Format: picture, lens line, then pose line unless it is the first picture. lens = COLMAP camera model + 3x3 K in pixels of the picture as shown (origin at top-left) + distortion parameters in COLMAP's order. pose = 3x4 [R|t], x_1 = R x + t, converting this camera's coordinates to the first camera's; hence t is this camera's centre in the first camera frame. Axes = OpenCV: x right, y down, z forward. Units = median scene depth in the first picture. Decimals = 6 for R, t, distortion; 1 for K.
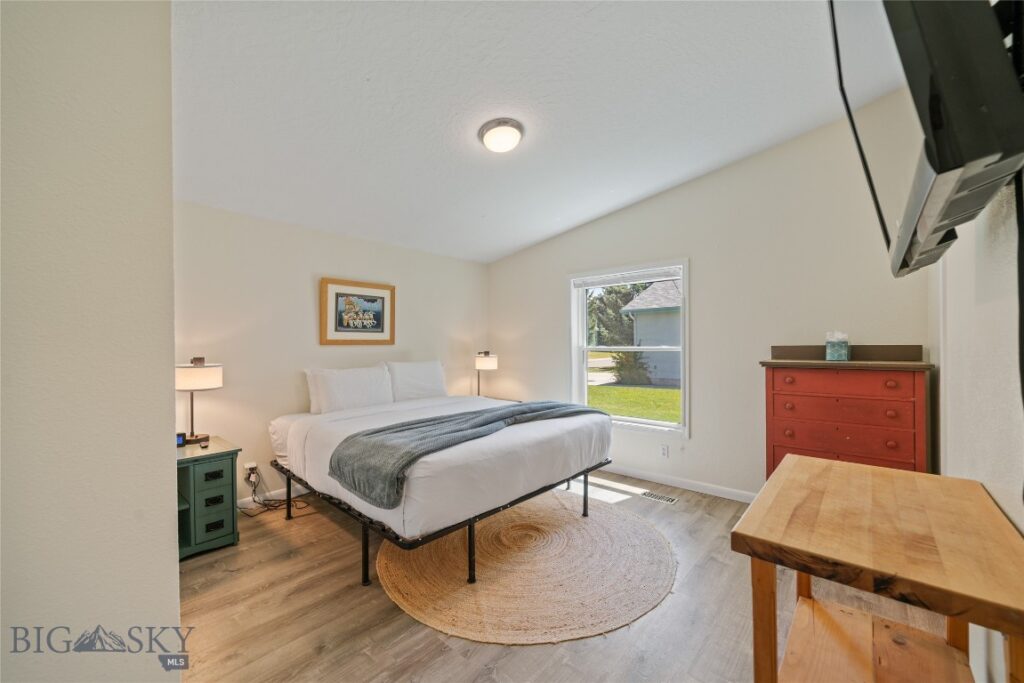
lens RADIAL K [[390.8, 0, 507.9], [0, 390.8, 343.5], [0, 0, 1]] dist [-0.000711, -0.000047]
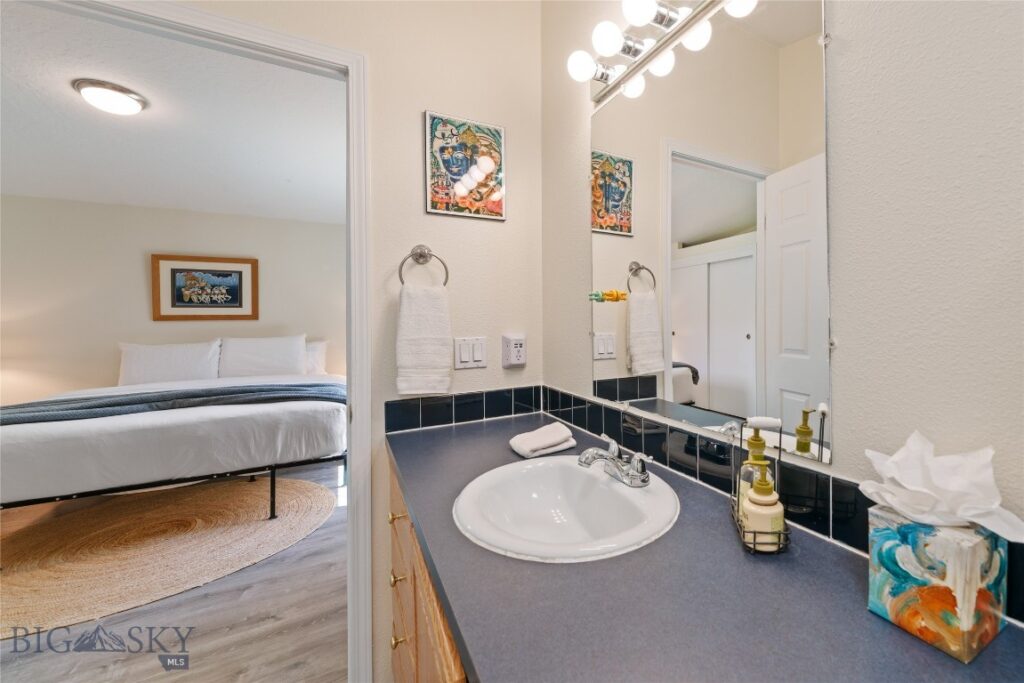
lens RADIAL K [[429.5, 0, 579.1], [0, 429.5, 318.4], [0, 0, 1]] dist [0.001305, 0.000251]
pose [[0.962257, 0.001282, -0.272141, 1.056486], [0.000220, 0.999985, 0.005488, -0.008238], [0.272144, -0.005341, 0.962242, 0.256357]]
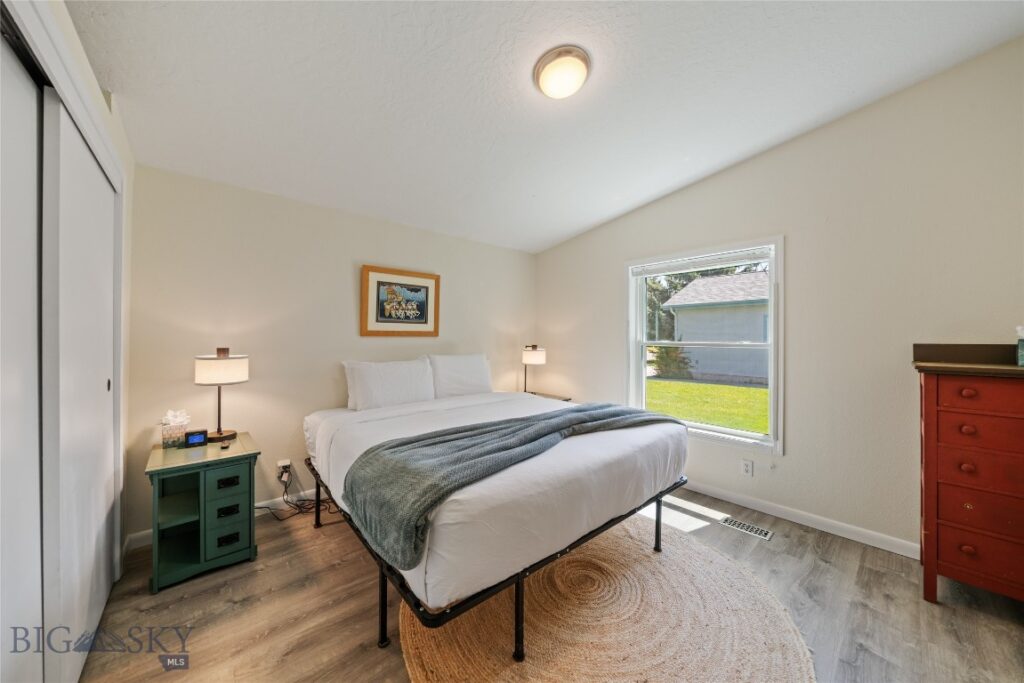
lens RADIAL K [[354.5, 0, 510.4], [0, 354.5, 331.7], [0, 0, 1]] dist [-0.000054, -0.000014]
pose [[0.993851, 0.010368, -0.110238, -0.027814], [-0.011936, 0.999837, -0.013573, 0.000768], [0.110079, 0.014806, 0.993813, 0.217082]]
